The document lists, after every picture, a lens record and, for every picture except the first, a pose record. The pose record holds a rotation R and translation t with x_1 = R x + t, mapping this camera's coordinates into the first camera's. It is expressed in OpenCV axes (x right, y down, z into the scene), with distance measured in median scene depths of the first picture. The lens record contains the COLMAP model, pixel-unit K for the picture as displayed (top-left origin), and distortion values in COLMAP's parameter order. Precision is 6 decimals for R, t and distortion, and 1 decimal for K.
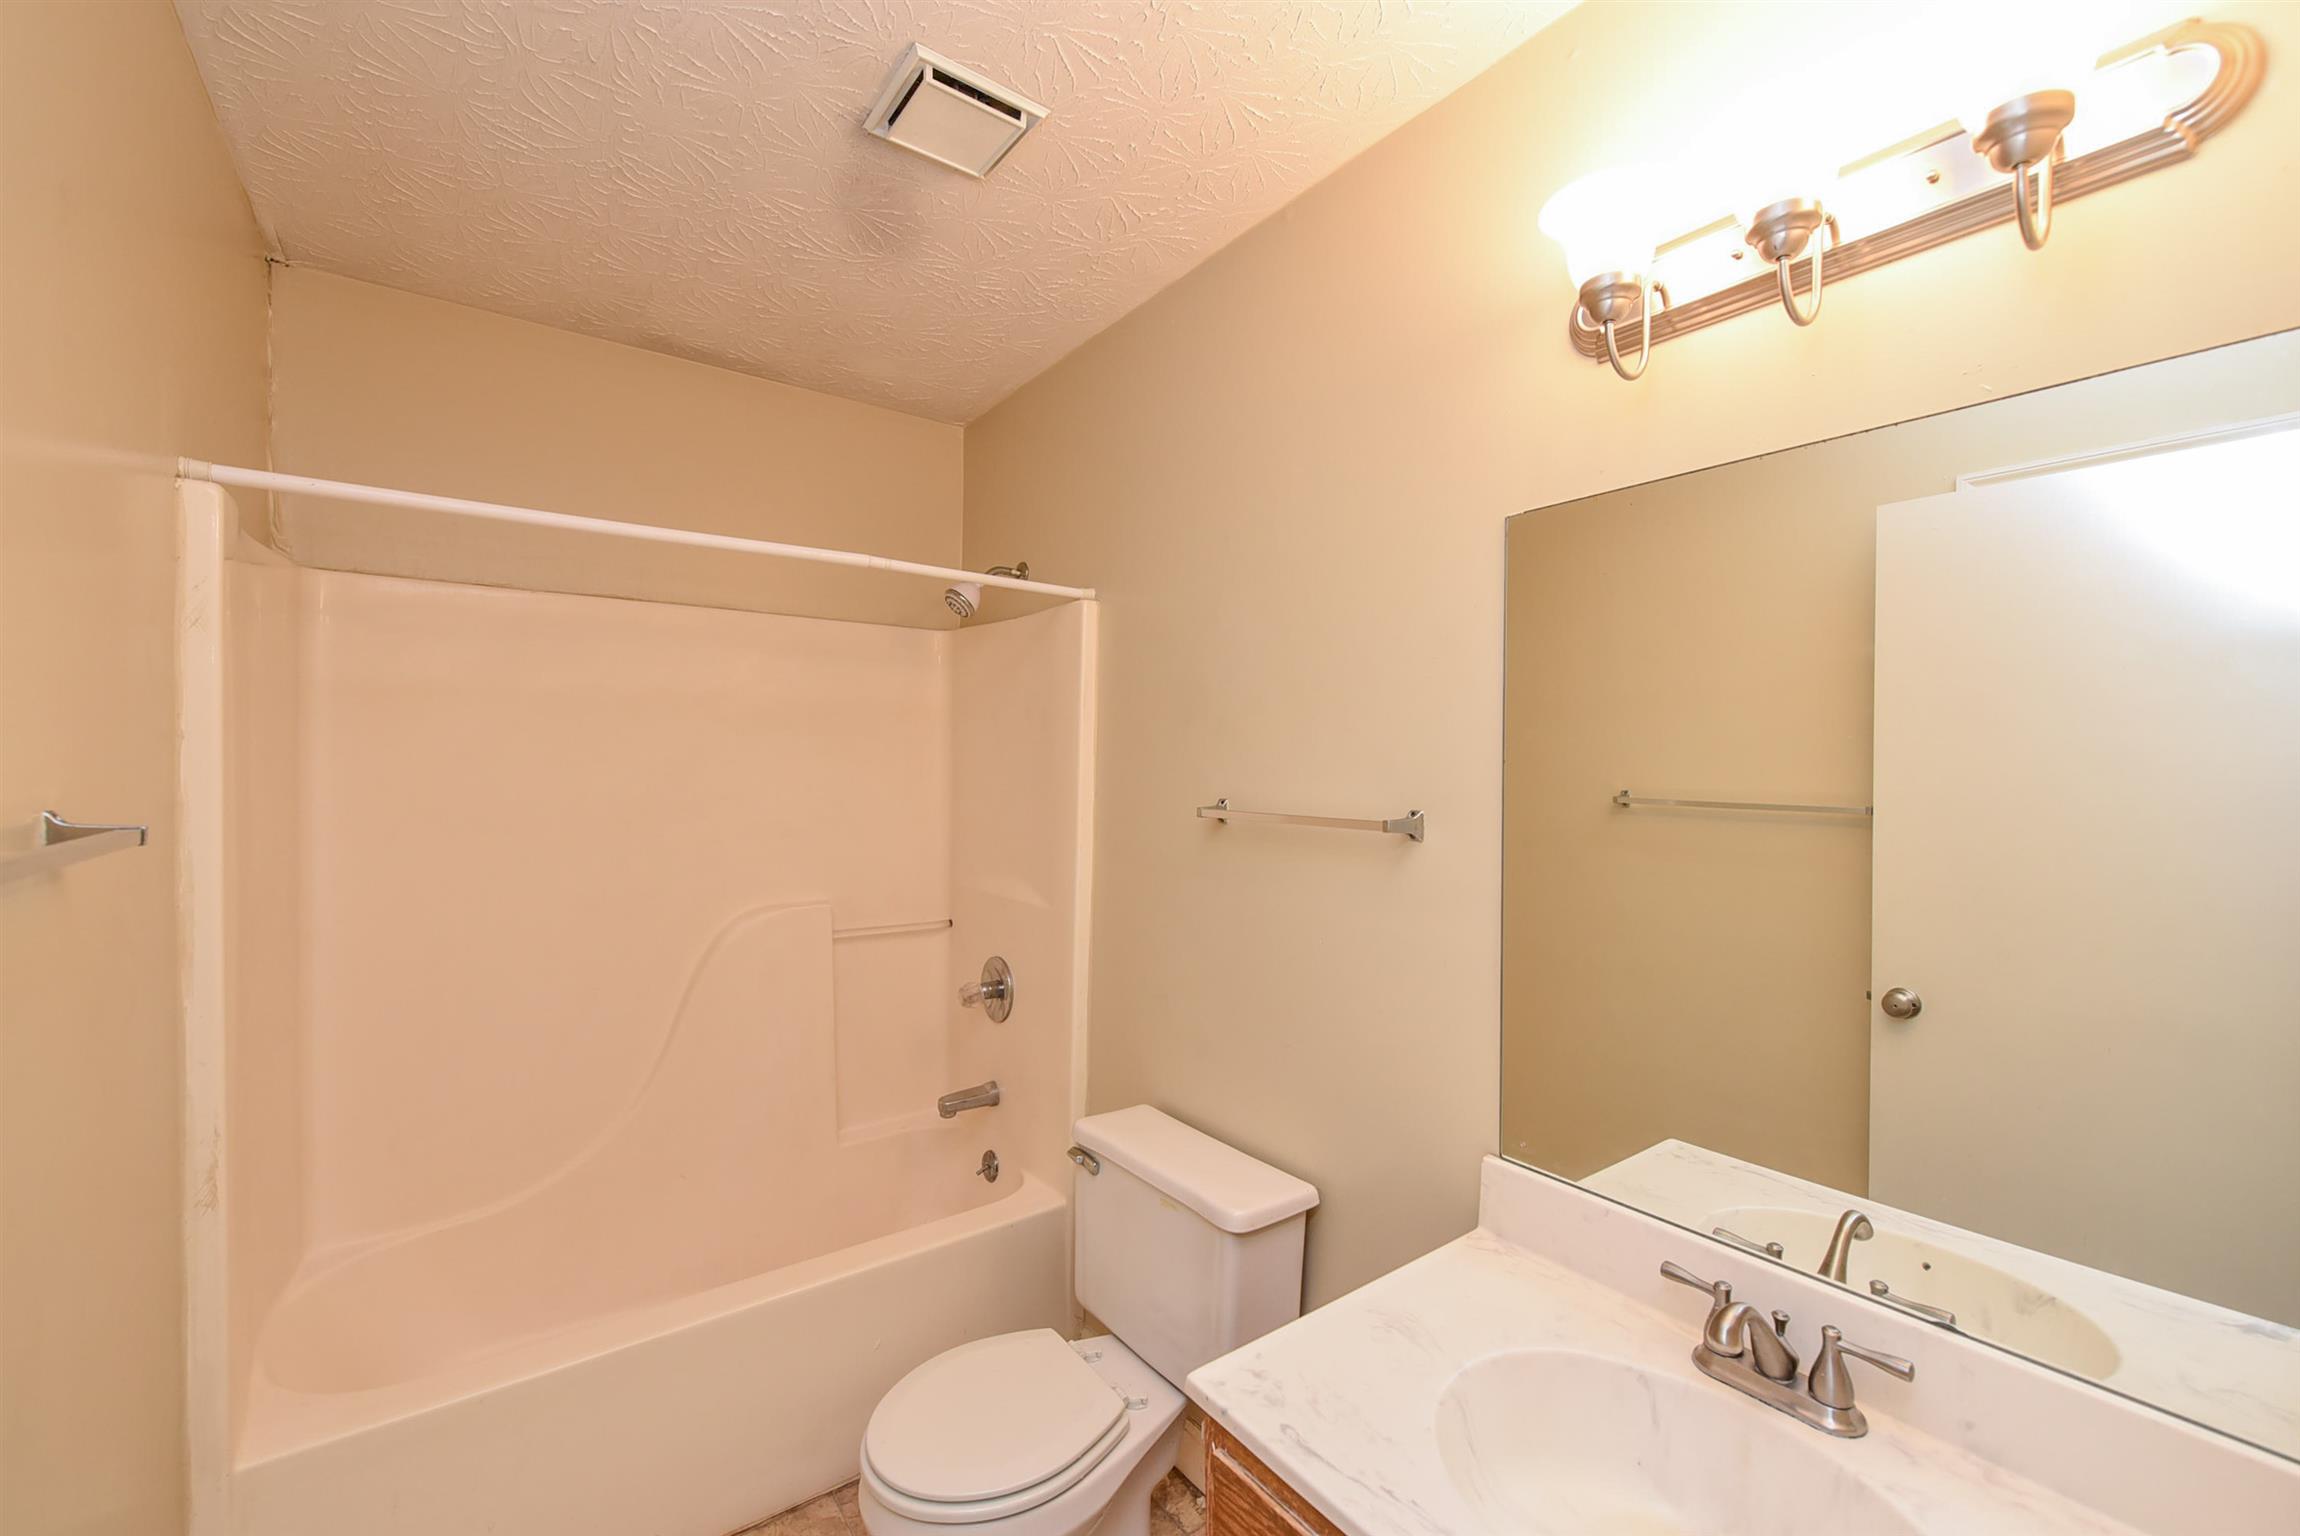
lens RADIAL K [[914.7, 0, 1150.0], [0, 914.7, 768.0], [0, 0, 1]] dist [-0.009442, -0.000038]
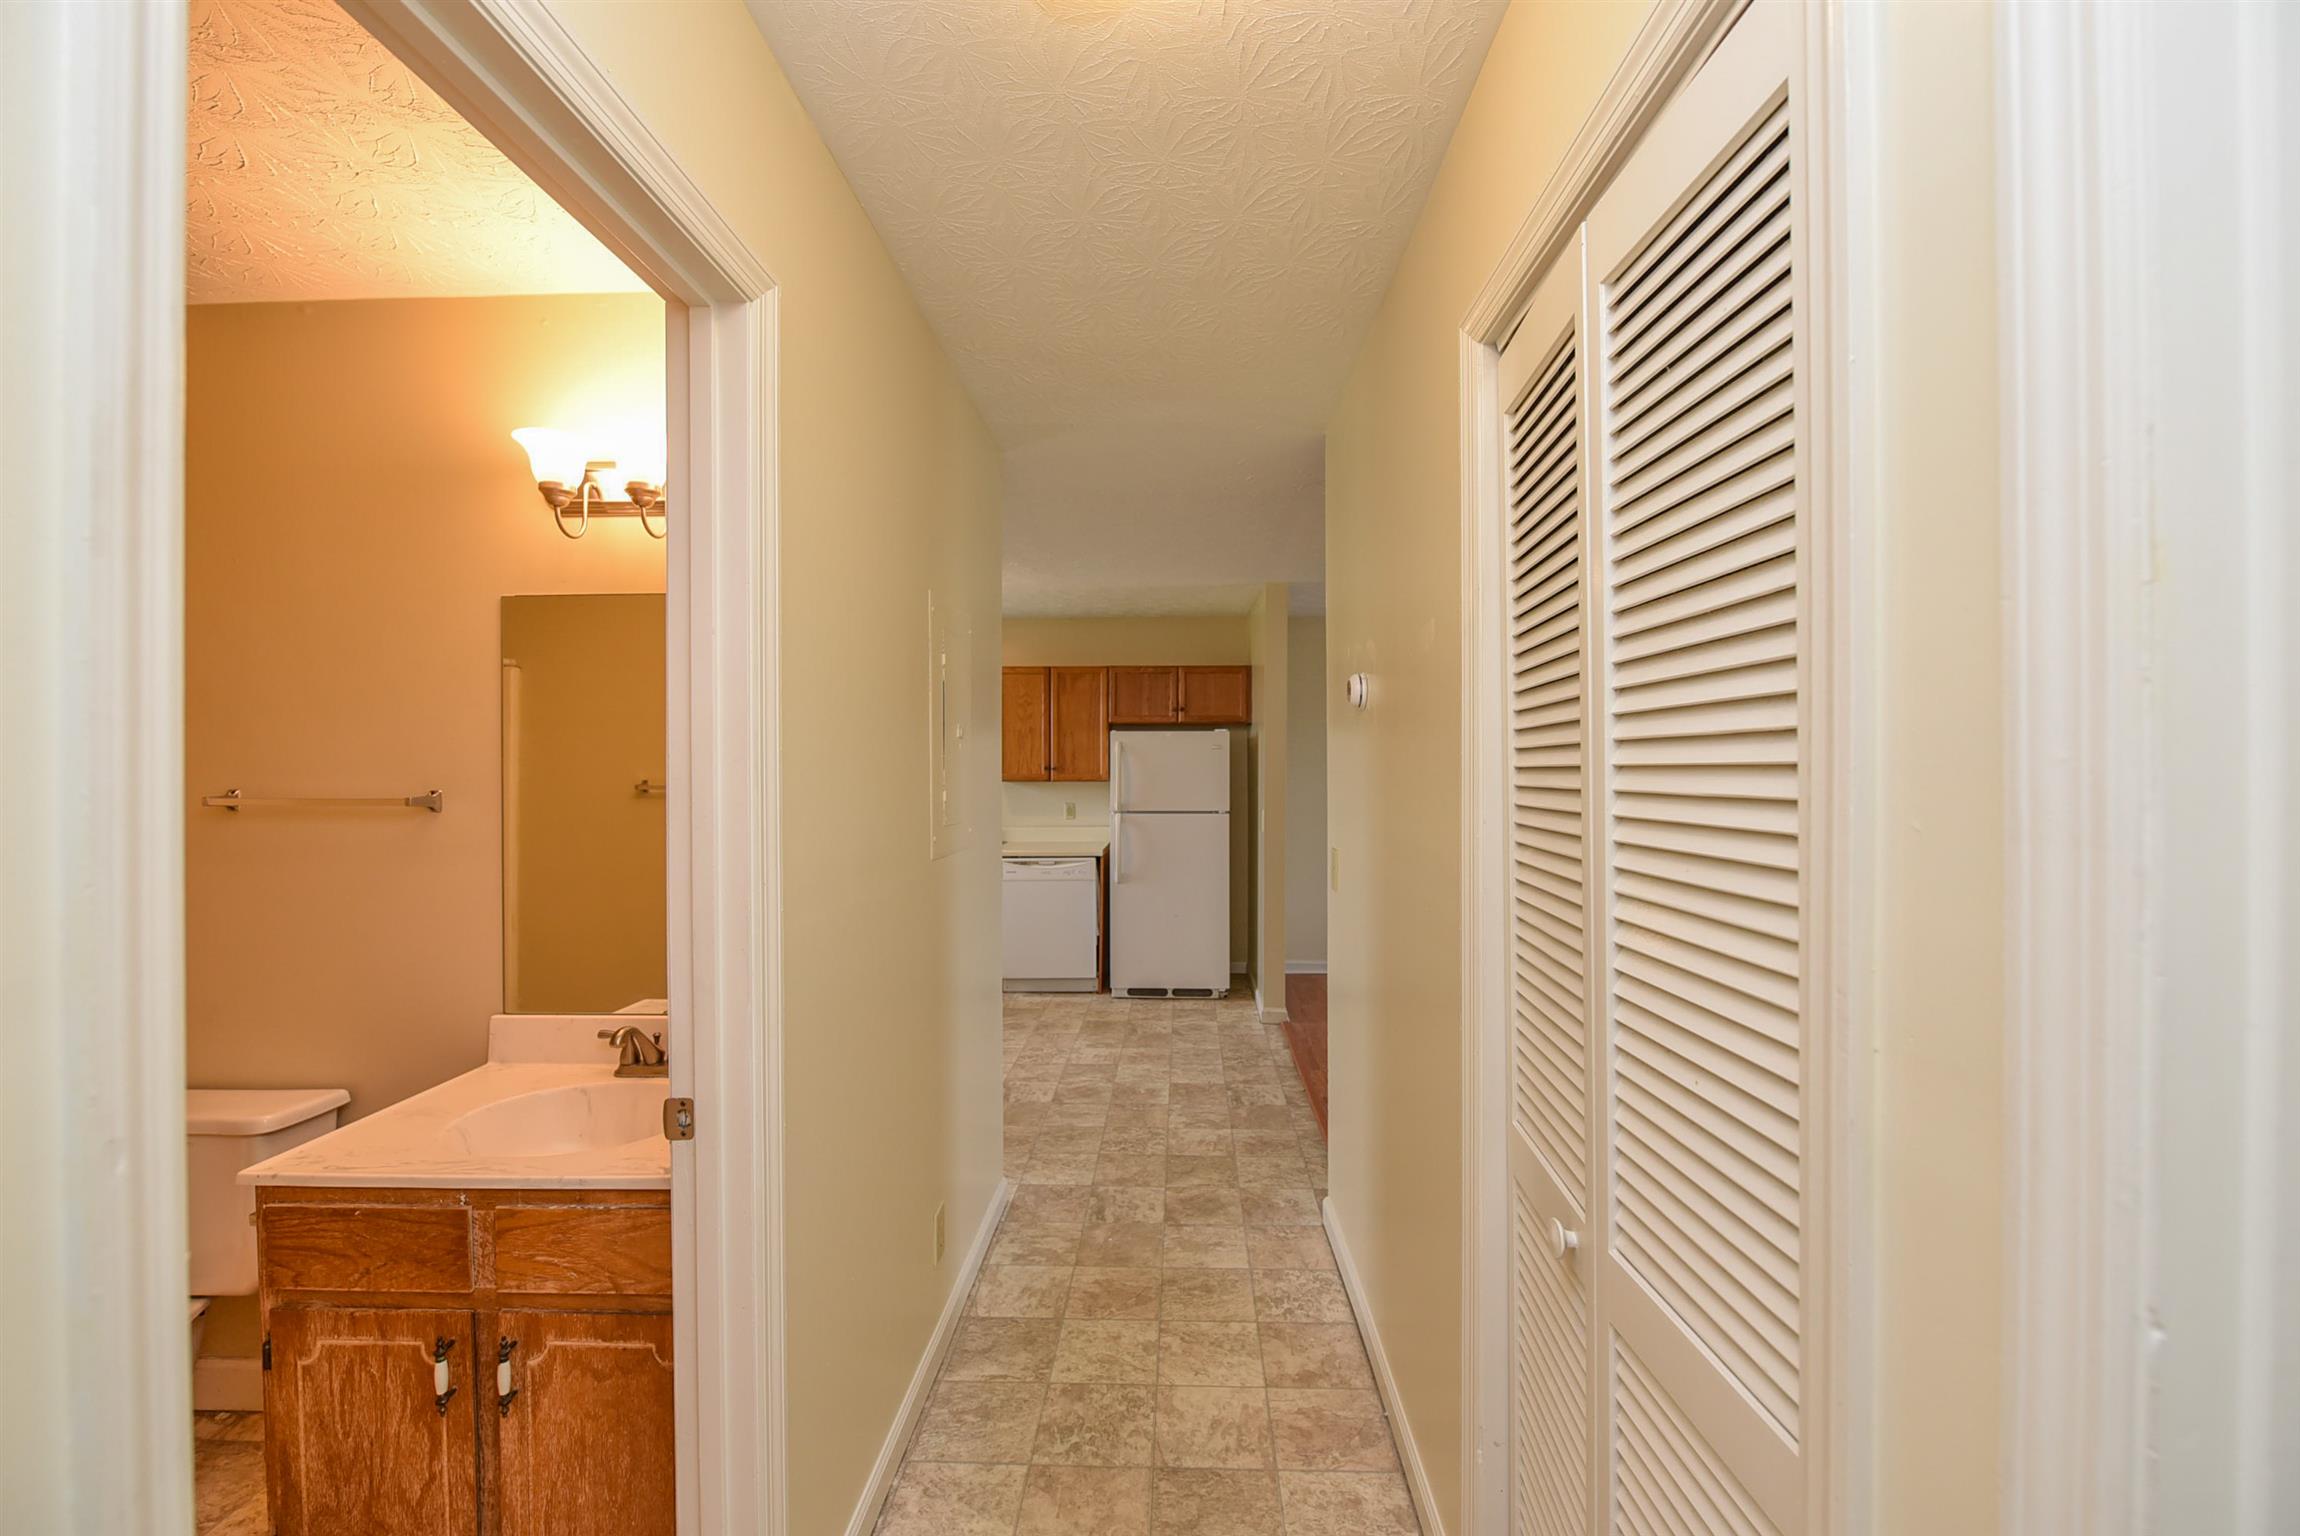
lens RADIAL K [[914.7, 0, 1150.0], [0, 914.7, 768.0], [0, 0, 1]] dist [-0.009442, -0.000038]
pose [[0.609177, -0.011579, 0.792950, -0.145290], [0.014332, 0.999891, 0.003590, 0.025011], [-0.792905, 0.009178, 0.609276, -0.720708]]
